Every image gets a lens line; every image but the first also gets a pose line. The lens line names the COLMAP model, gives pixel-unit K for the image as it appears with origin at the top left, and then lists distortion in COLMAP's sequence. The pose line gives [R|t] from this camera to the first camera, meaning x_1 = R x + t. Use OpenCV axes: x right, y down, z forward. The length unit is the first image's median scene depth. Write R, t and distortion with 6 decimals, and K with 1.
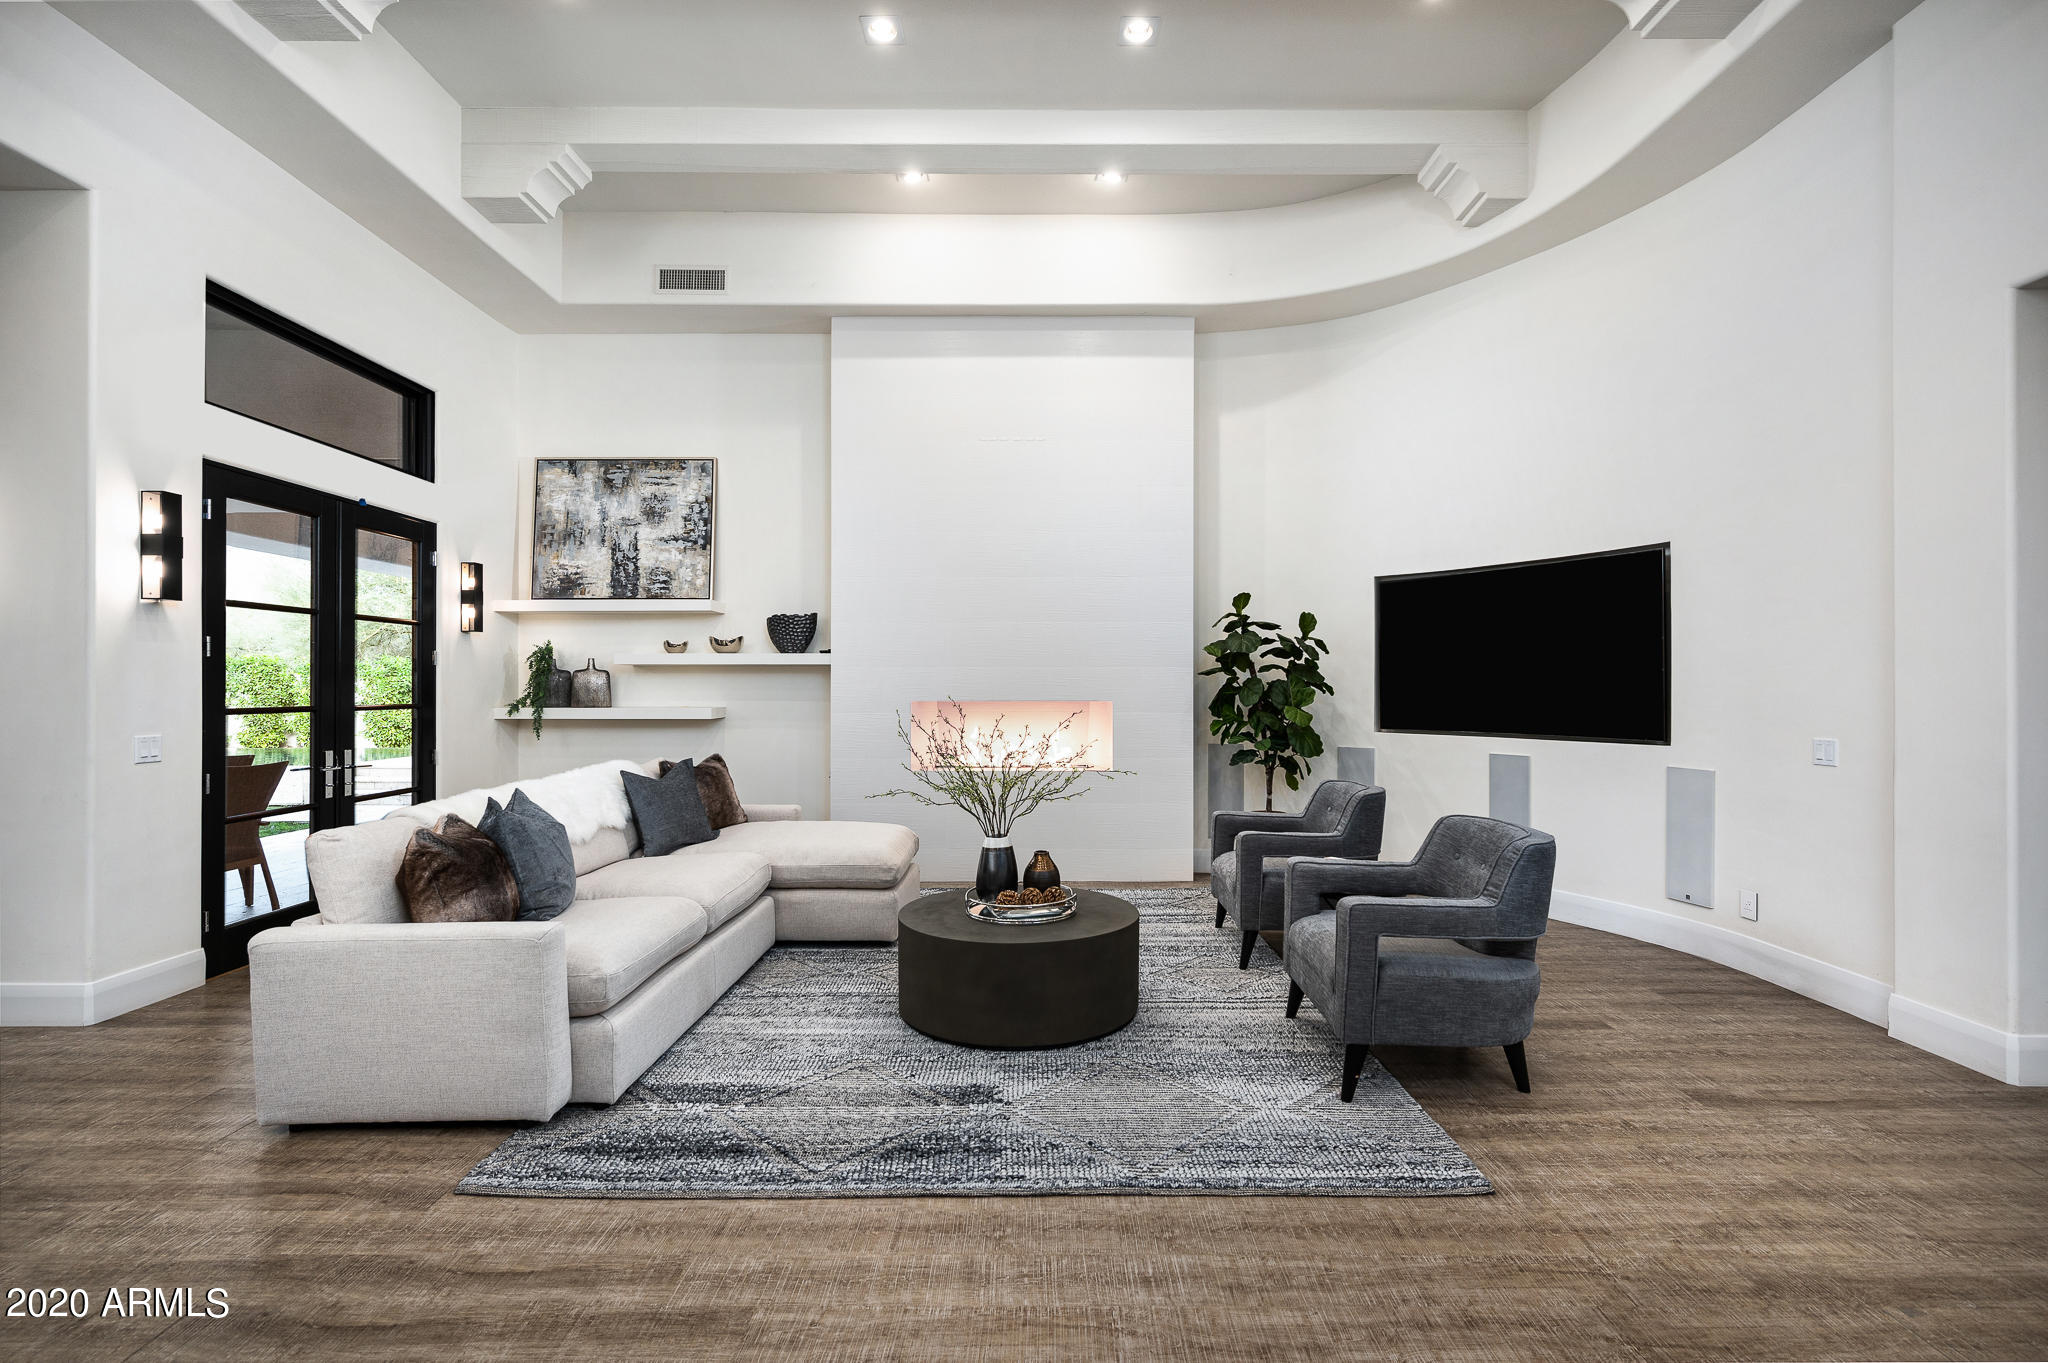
lens RADIAL K [[917.3, 0, 1024.0], [0, 917.3, 681.5], [0, 0, 1]] dist [0.000396, 0.000137]
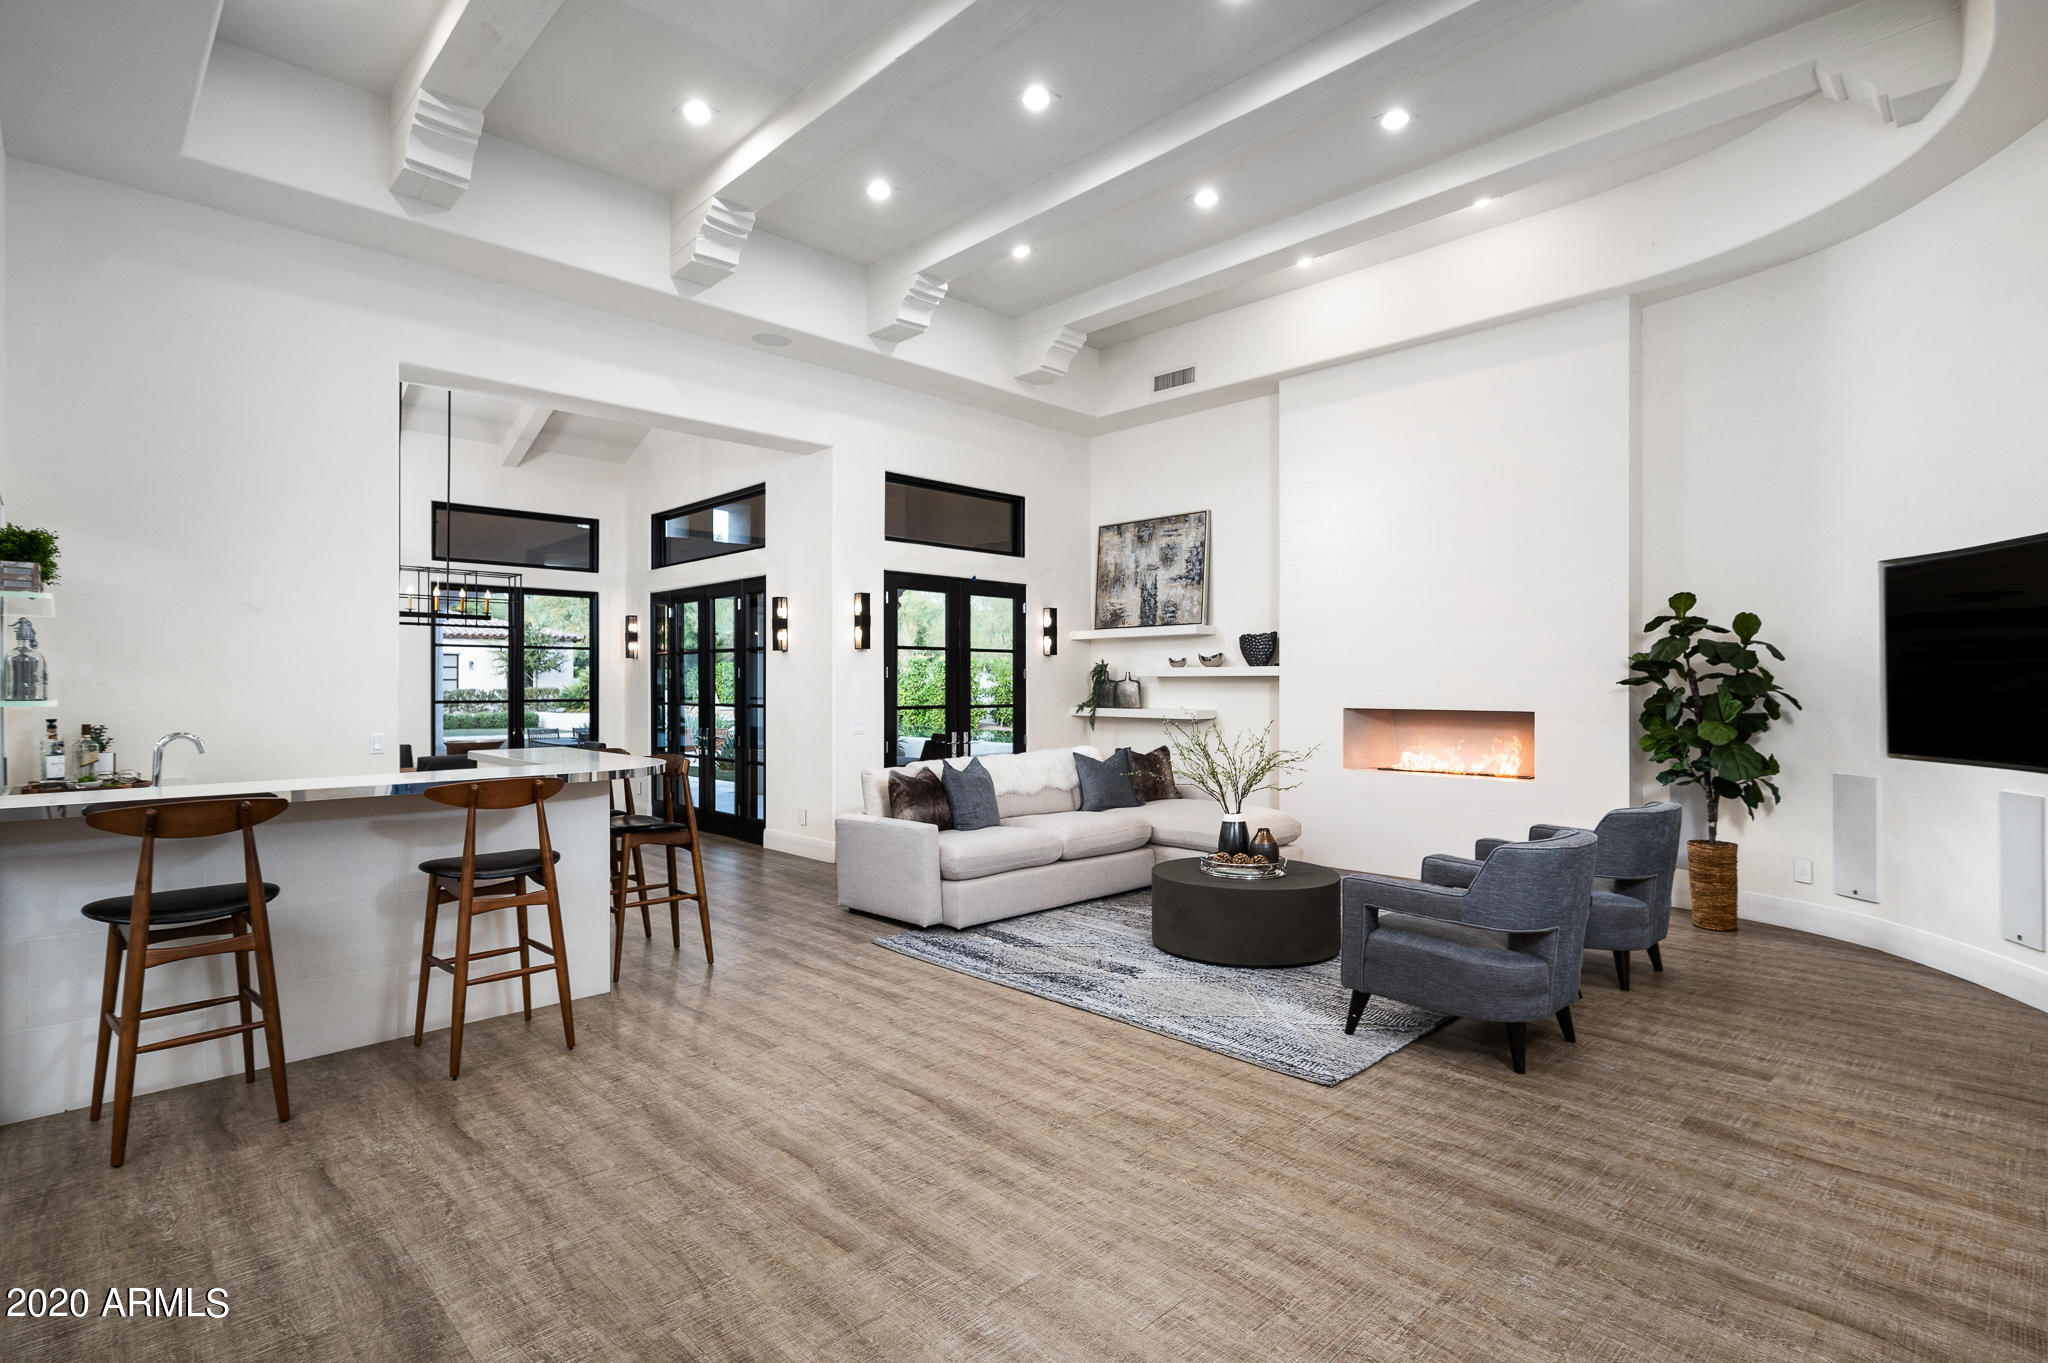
lens RADIAL K [[979.0, 0, 1024.0], [0, 979.0, 681.5], [0, 0, 1]] dist [-0.003045, 0.000264]
pose [[0.703766, -0.001701, -0.710429, 0.497659], [0.003436, 0.999994, 0.001009, -0.014731], [0.710423, -0.003151, 0.703768, -0.130986]]
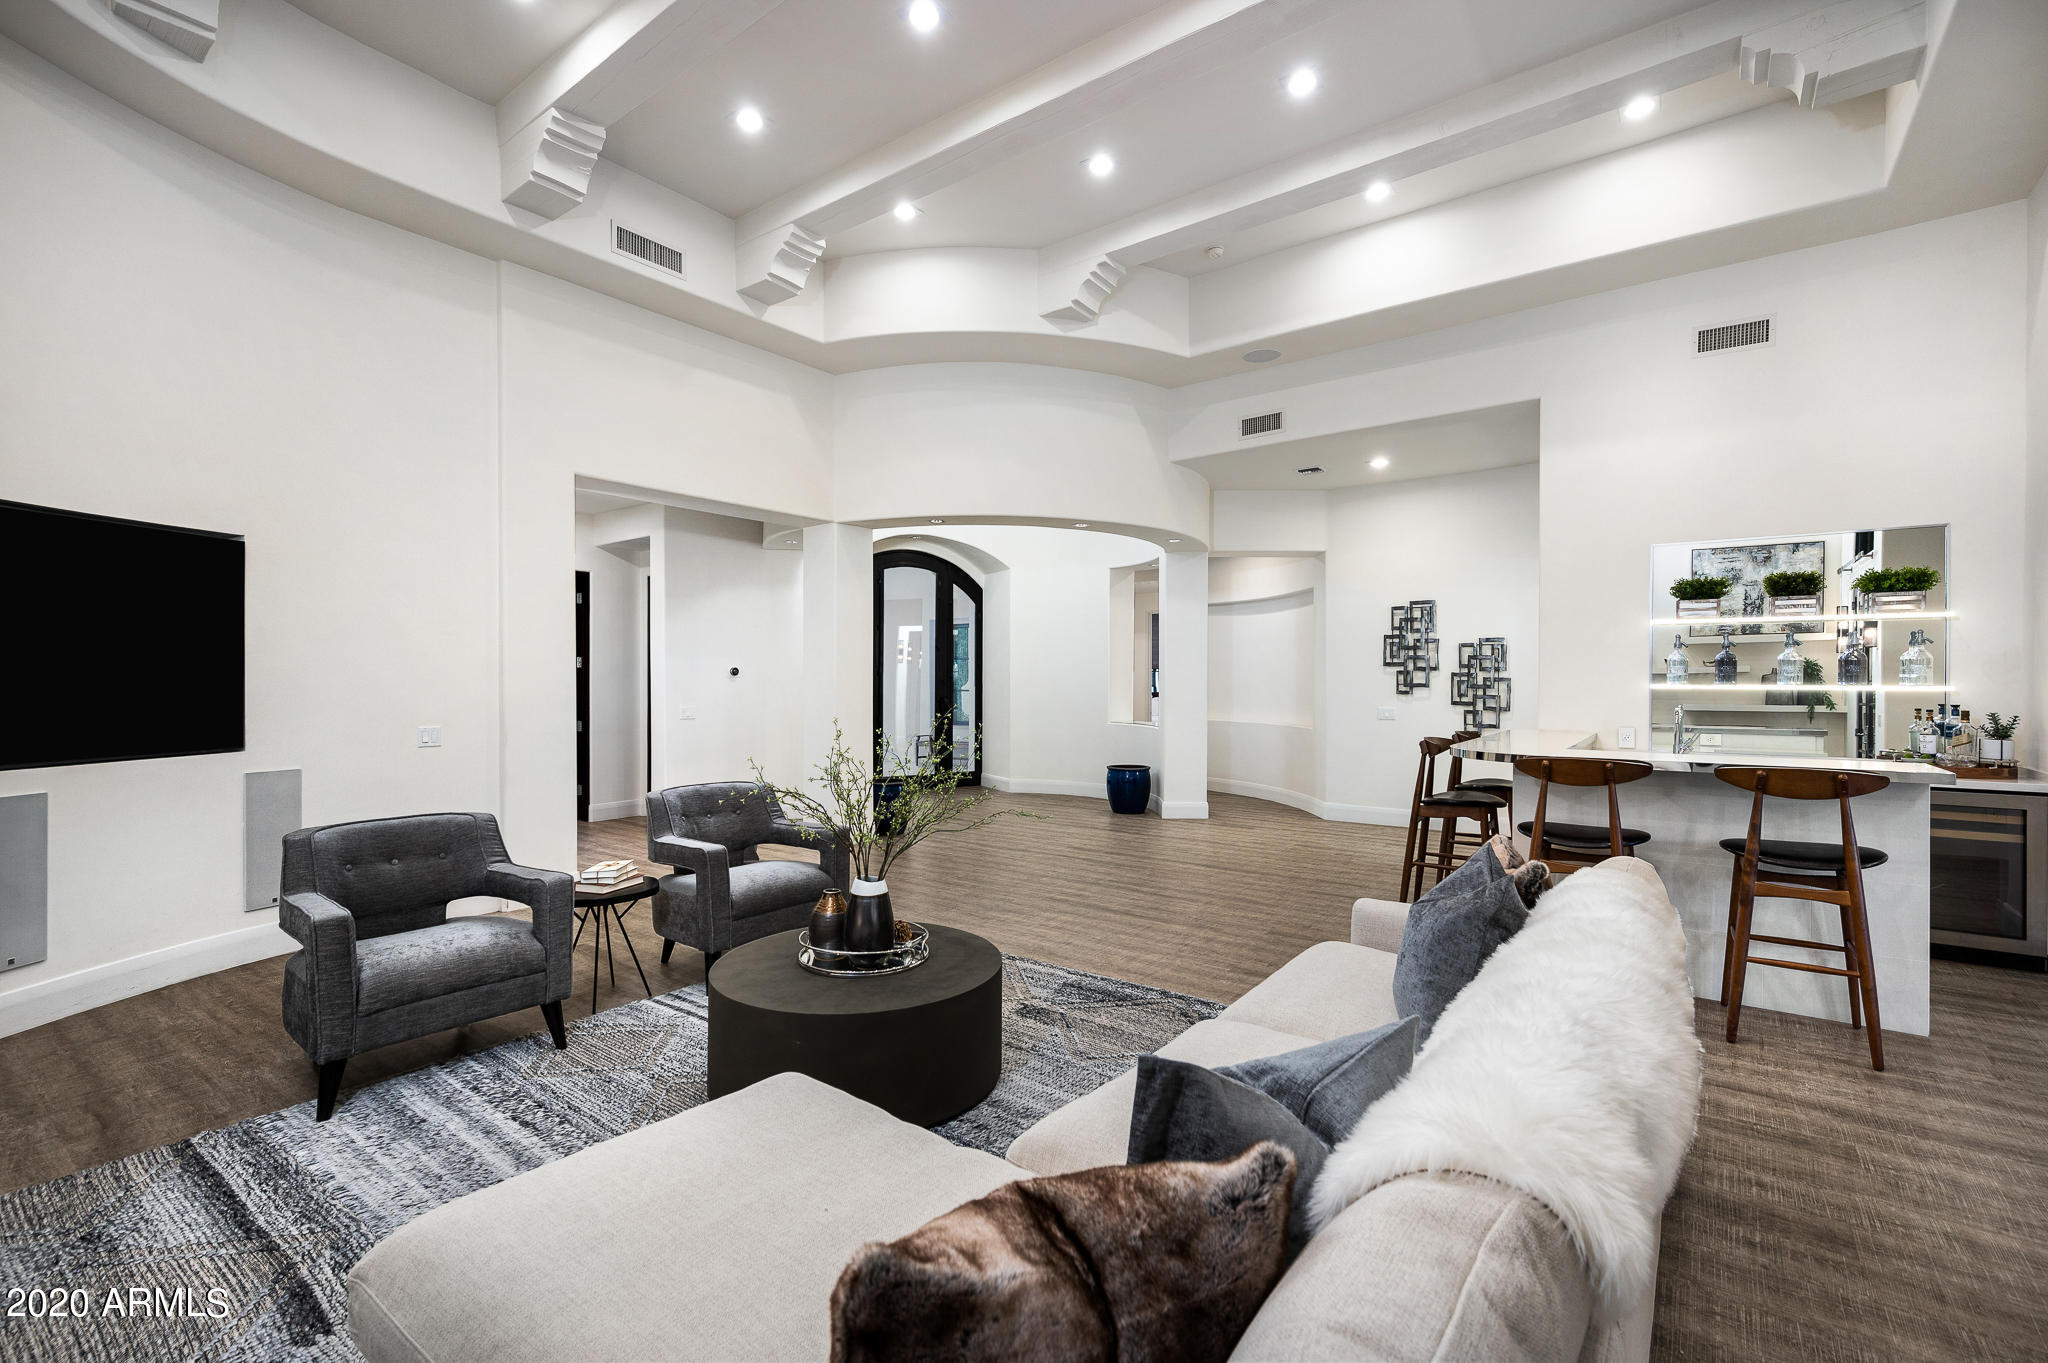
lens RADIAL K [[917.3, 0, 1024.0], [0, 917.3, 681.5], [0, 0, 1]] dist [0.000396, 0.000137]
pose [[-0.805019, -0.003597, 0.593239, -0.406156], [-0.005409, 0.999985, -0.001277, -0.003423], [-0.593225, -0.004236, -0.805026, 1.034525]]
